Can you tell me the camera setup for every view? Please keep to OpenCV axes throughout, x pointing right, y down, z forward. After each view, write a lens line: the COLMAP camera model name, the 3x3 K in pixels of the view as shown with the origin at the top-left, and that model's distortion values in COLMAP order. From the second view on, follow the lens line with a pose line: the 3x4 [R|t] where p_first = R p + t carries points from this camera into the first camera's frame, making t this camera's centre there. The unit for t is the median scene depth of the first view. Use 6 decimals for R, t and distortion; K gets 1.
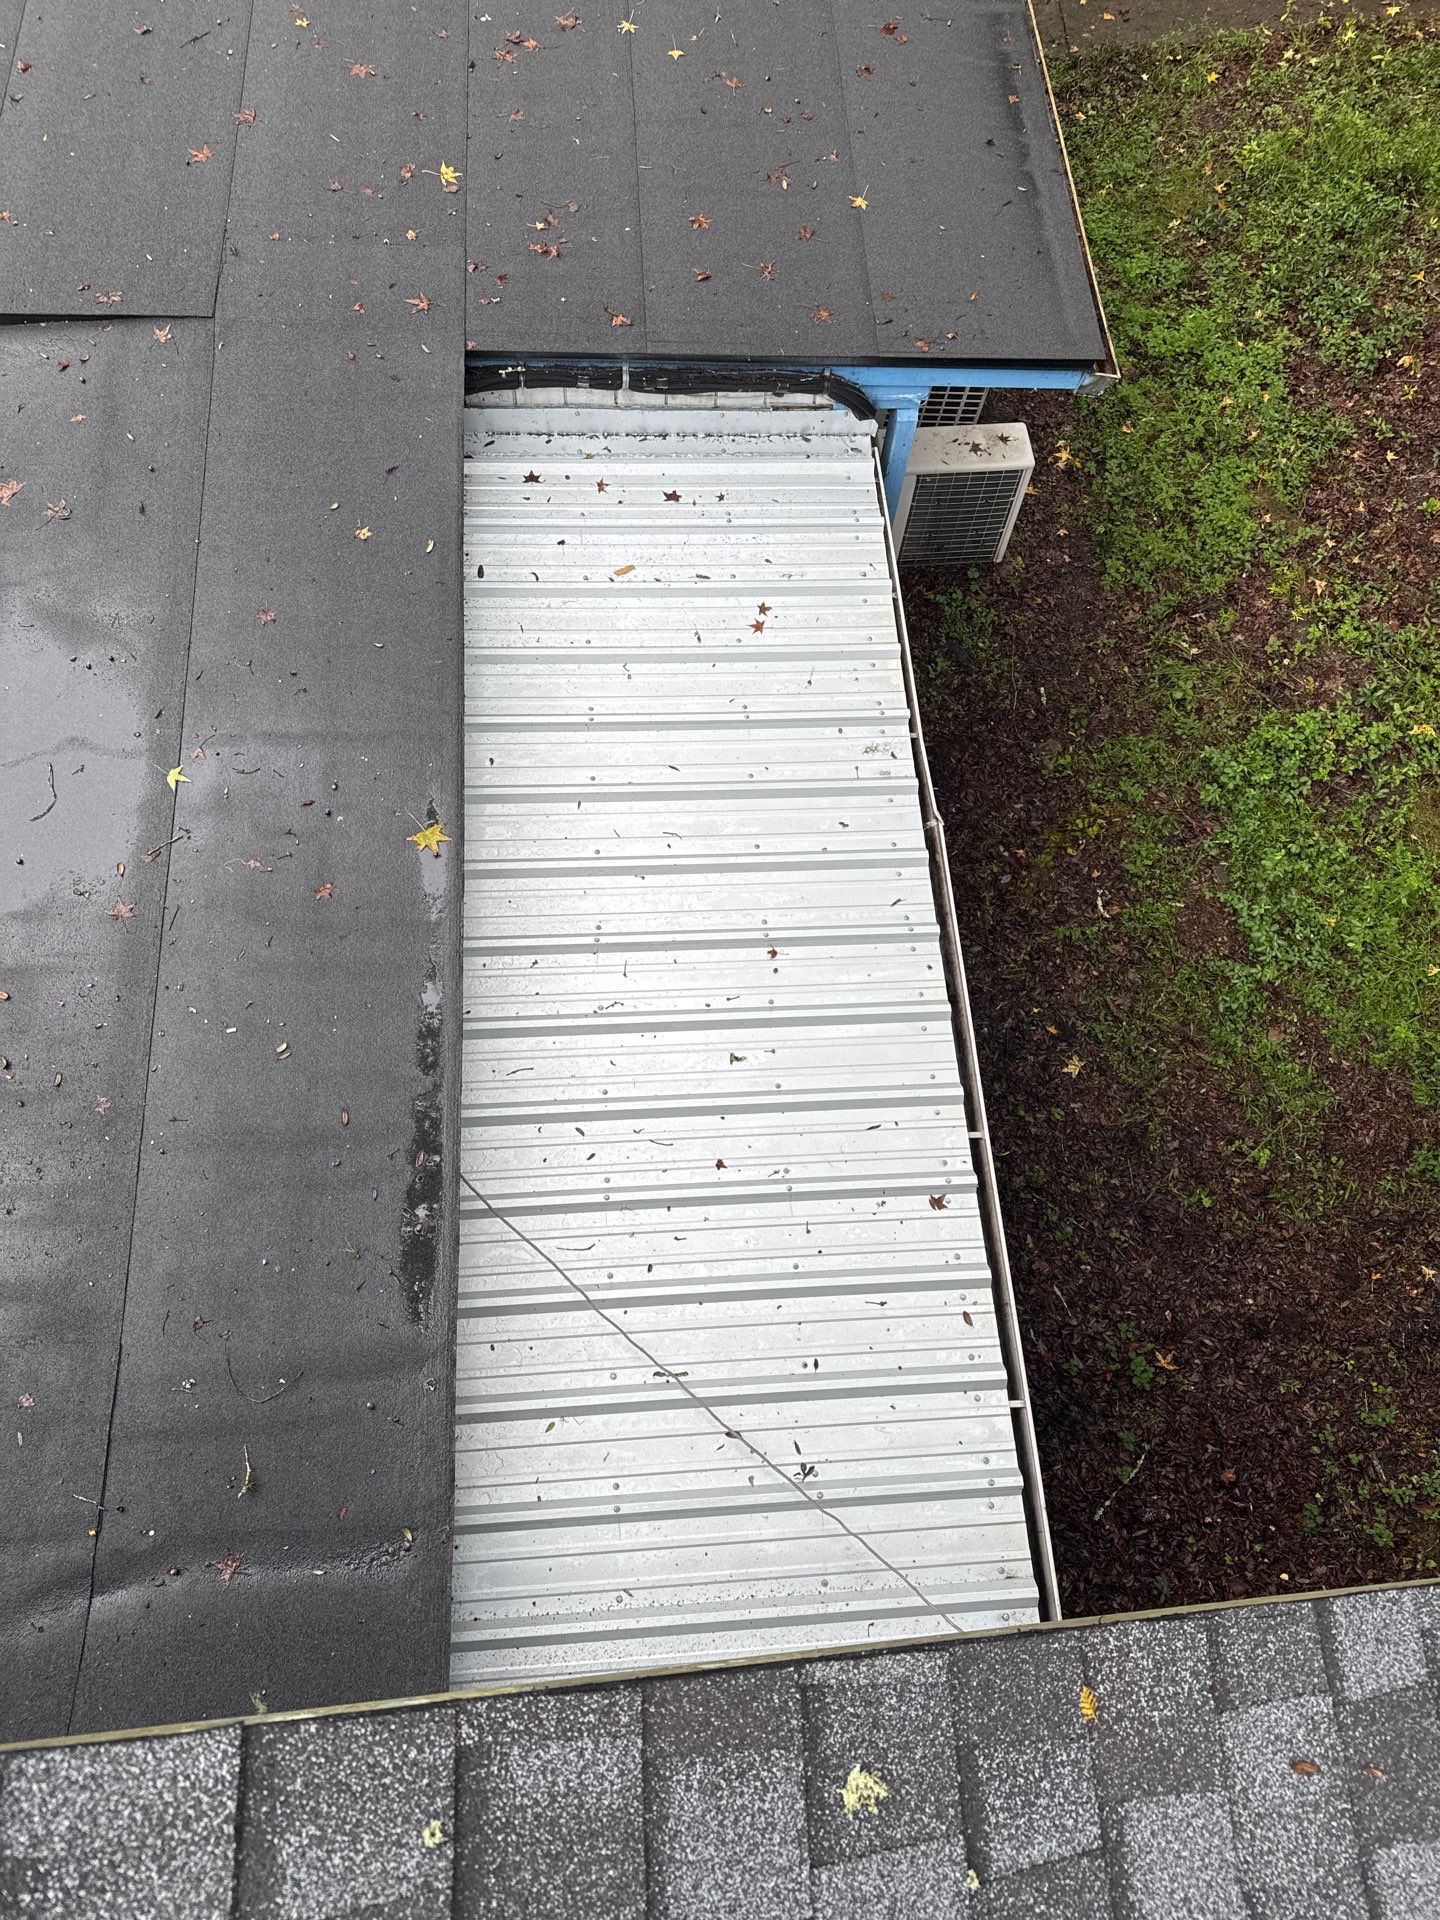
lens RADIAL K [[1338.6, 0, 714.1], [0, 1338.6, 982.6], [0, 0, 1]] dist [0.077769, -0.121462]
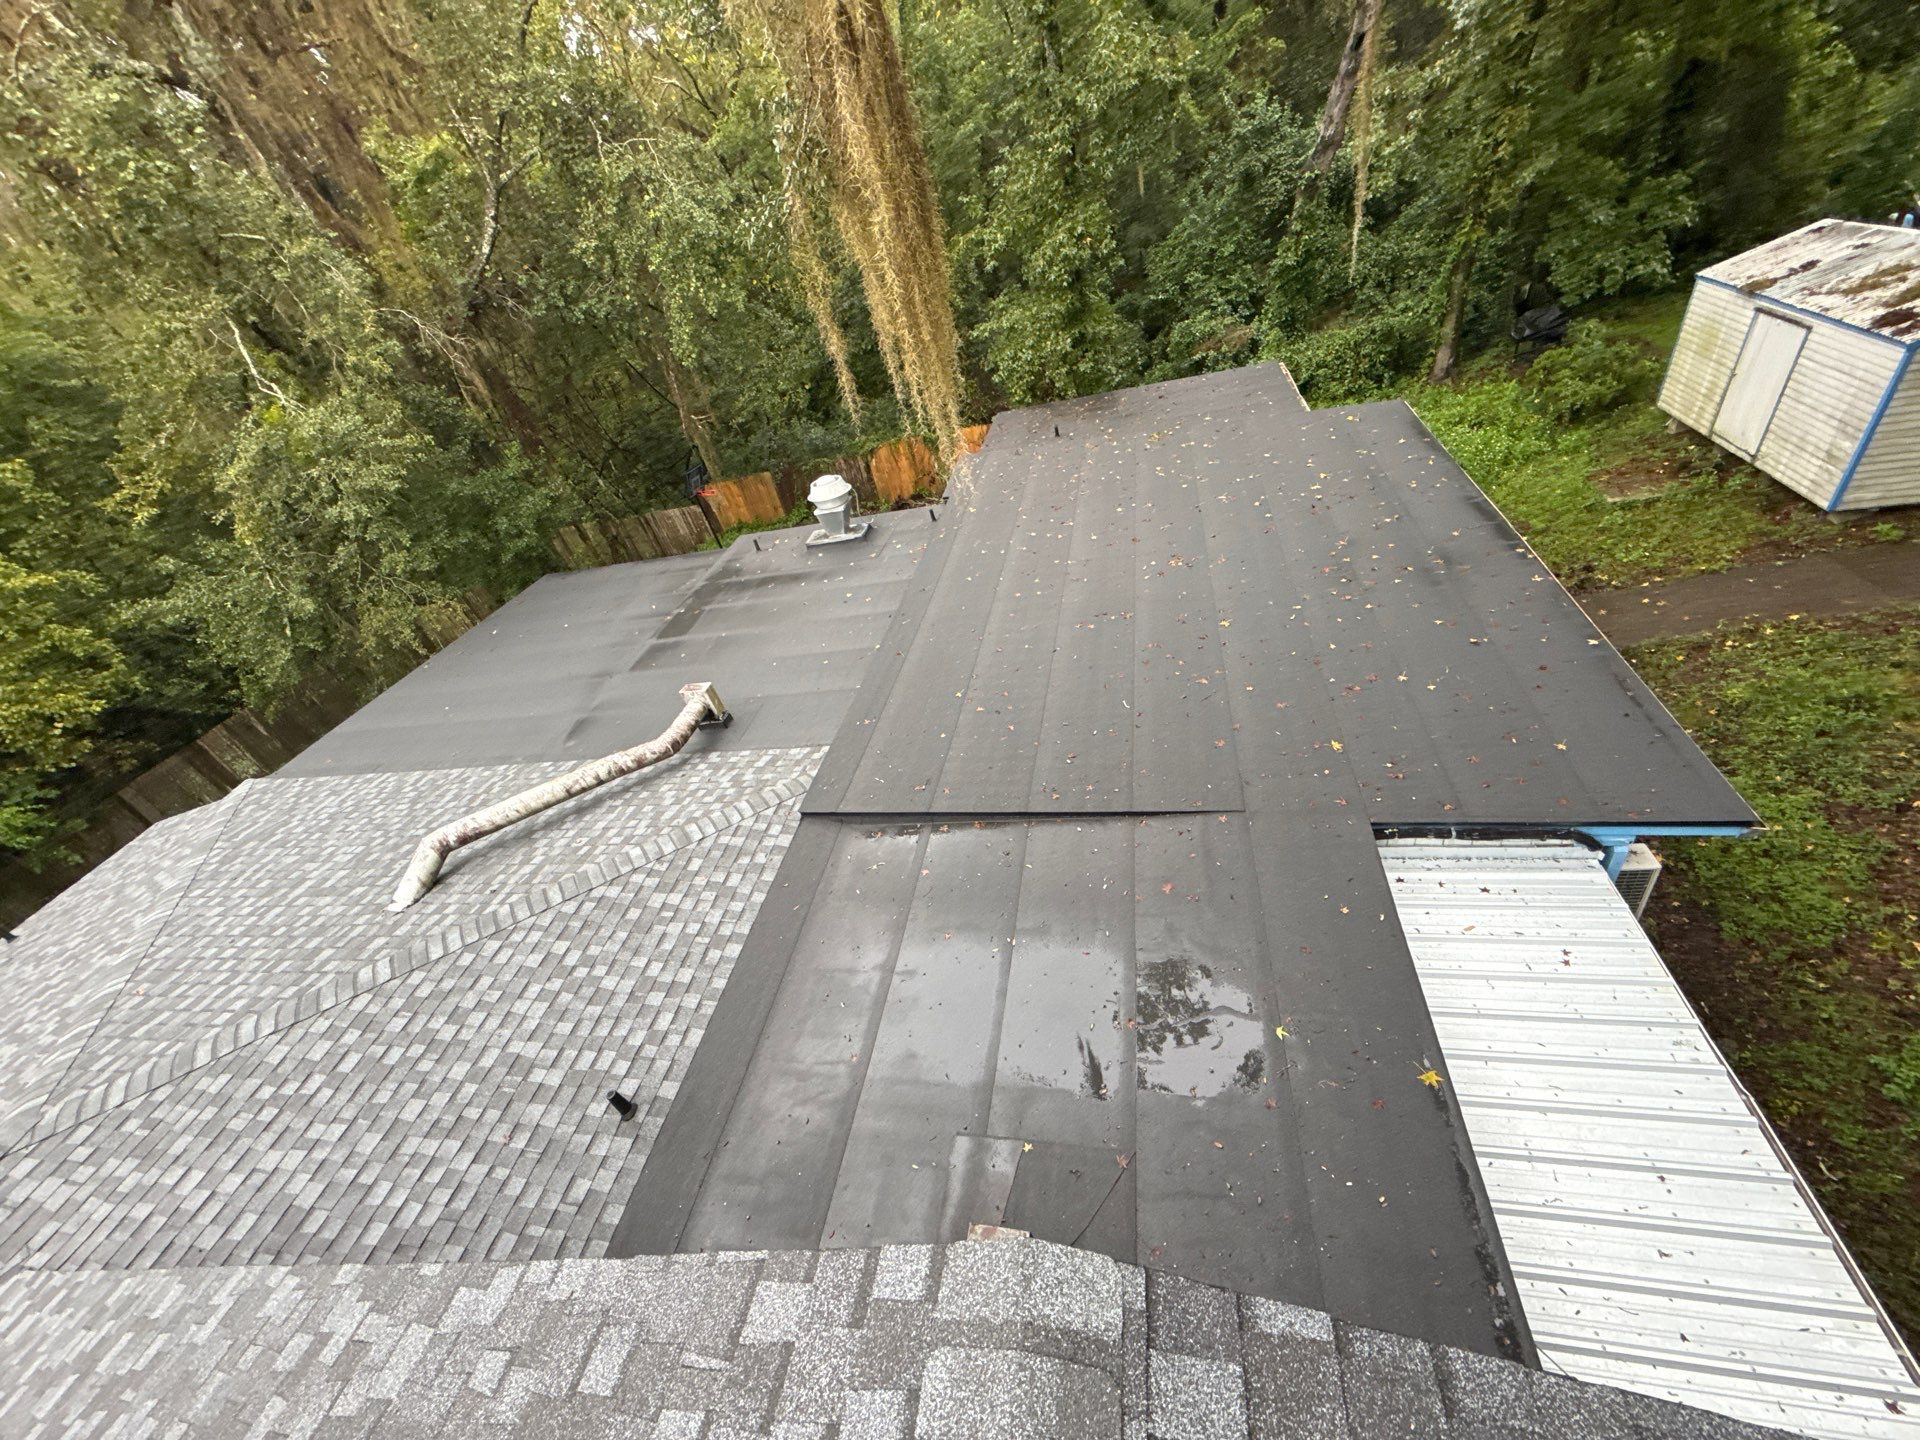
lens RADIAL K [[762.2, 0, 964.7], [0, 762.2, 732.5], [0, 0, 1]] dist [0.003129, -0.001062]
pose [[0.933259, -0.055524, -0.354887, -0.319887], [-0.124305, 0.877016, -0.464103, 0.031925], [0.337010, 0.477243, 0.811581, -0.215056]]
